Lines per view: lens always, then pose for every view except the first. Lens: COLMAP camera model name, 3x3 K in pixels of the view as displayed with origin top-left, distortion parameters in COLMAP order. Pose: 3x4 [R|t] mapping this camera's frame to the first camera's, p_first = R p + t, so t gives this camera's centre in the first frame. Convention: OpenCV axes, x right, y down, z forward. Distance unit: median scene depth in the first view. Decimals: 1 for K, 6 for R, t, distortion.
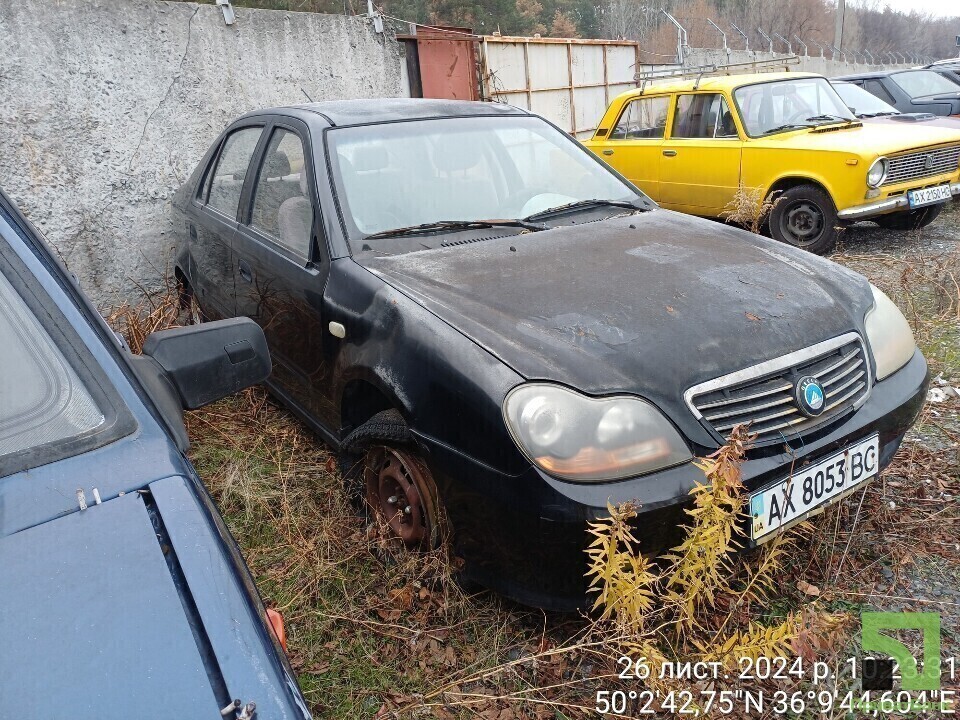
lens RADIAL K [[709.2, 0, 473.4], [0, 709.2, 357.8], [0, 0, 1]] dist [0.064052, -0.048064]
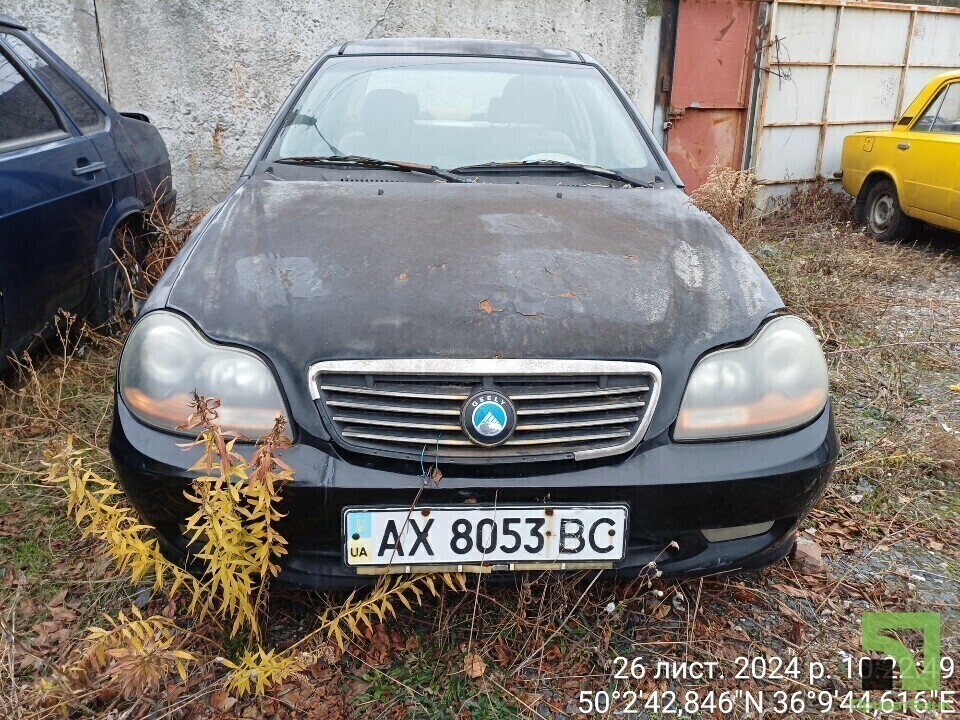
lens RADIAL K [[709.2, 0, 473.4], [0, 709.2, 357.8], [0, 0, 1]] dist [0.064052, -0.048064]
pose [[0.866297, 0.244893, -0.435382, 0.505273], [-0.232377, 0.969101, 0.082730, -0.043867], [0.442189, 0.029503, 0.896436, 0.211274]]
